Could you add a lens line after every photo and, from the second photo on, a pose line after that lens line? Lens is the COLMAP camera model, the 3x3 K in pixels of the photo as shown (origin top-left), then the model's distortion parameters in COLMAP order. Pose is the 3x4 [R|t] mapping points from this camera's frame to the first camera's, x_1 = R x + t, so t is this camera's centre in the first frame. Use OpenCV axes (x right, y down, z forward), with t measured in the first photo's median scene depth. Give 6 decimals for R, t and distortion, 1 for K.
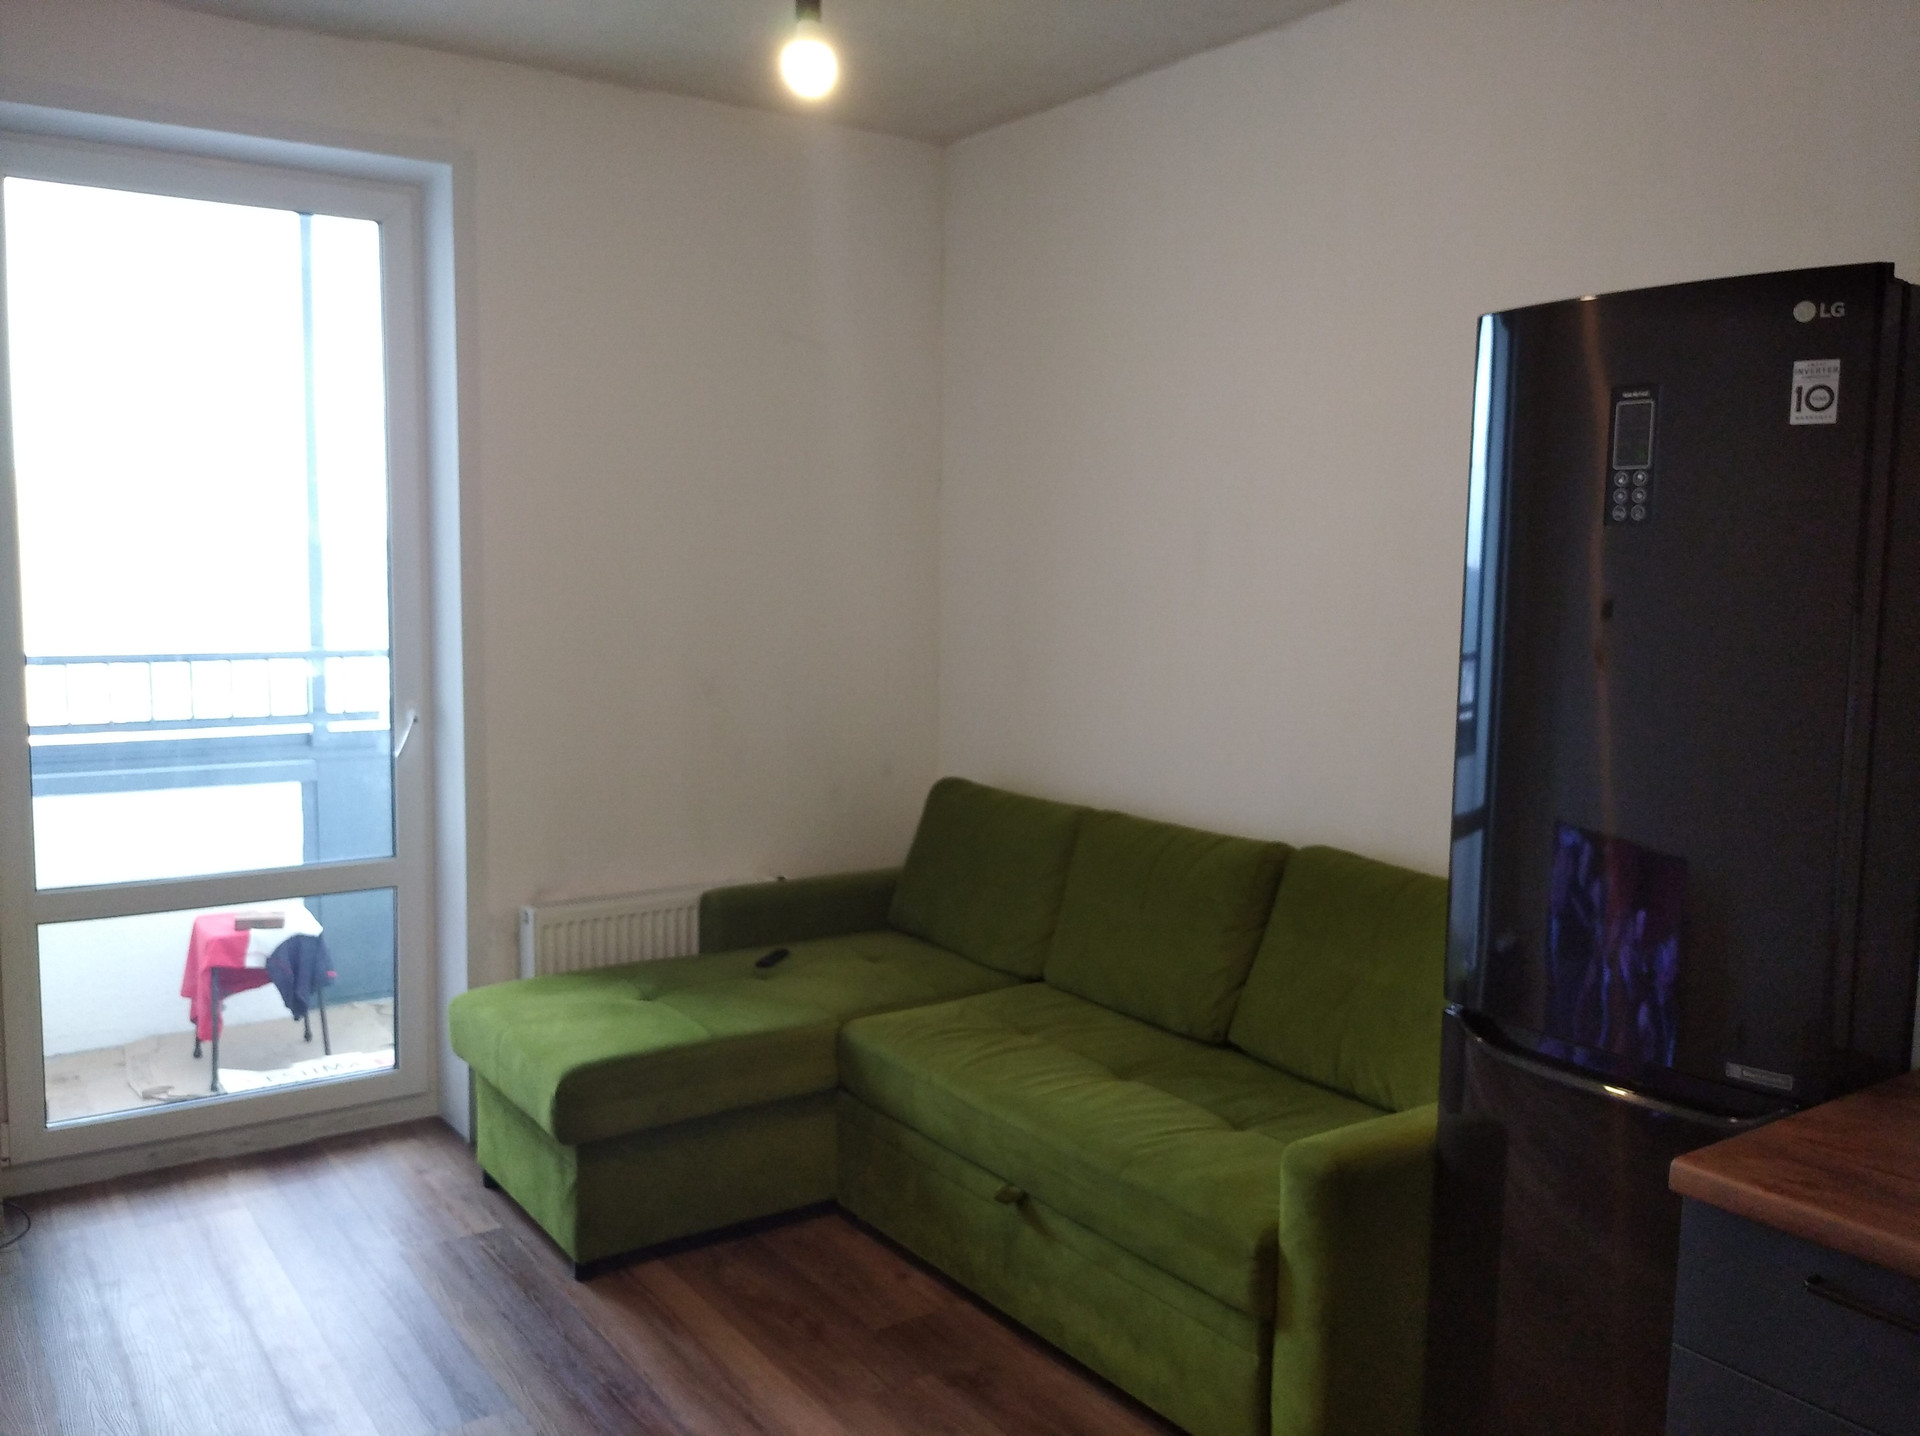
lens RADIAL K [[1582.8, 0, 898.6], [0, 1582.8, 683.3], [0, 0, 1]] dist [0.074139, -0.106659]
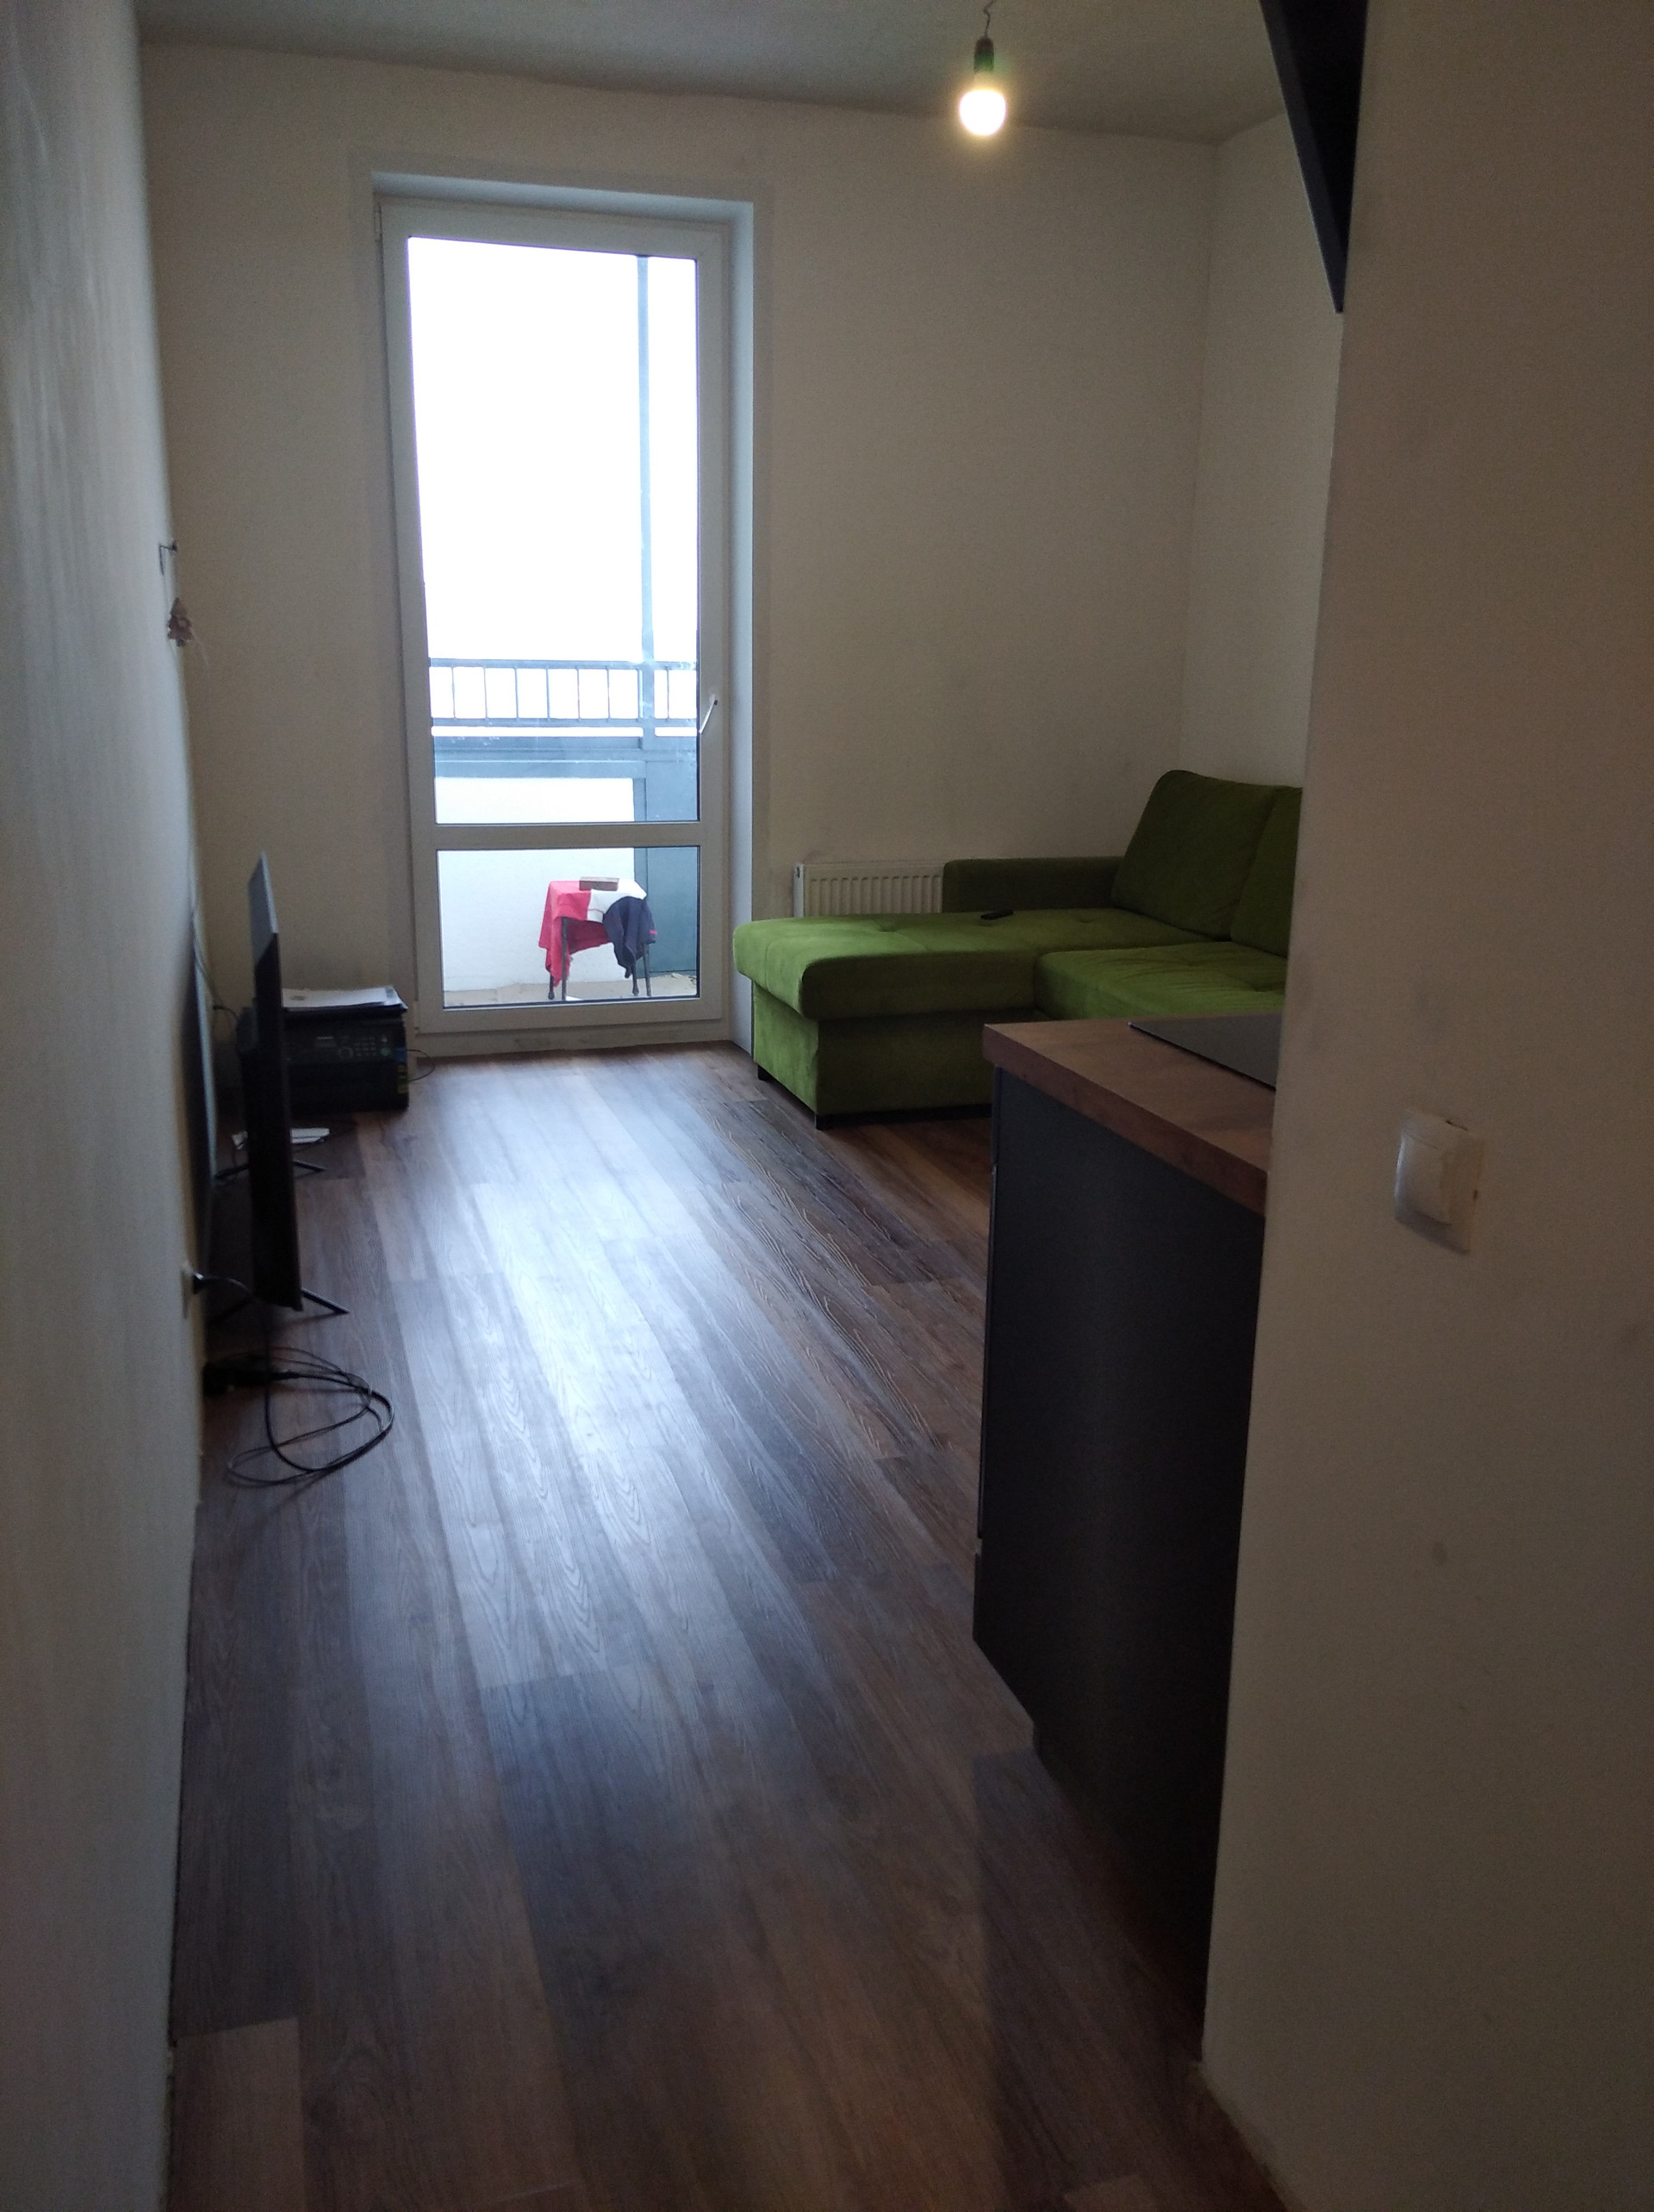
lens RADIAL K [[1823.2, 0, 778.6], [0, 1823.2, 1129.6], [0, 0, 1]] dist [0.074139, -0.106659]
pose [[0.956053, 0.076788, -0.282960, 0.158876], [-0.029072, 0.985166, 0.169121, 0.105677], [0.291749, -0.153463, 0.944104, -0.343861]]
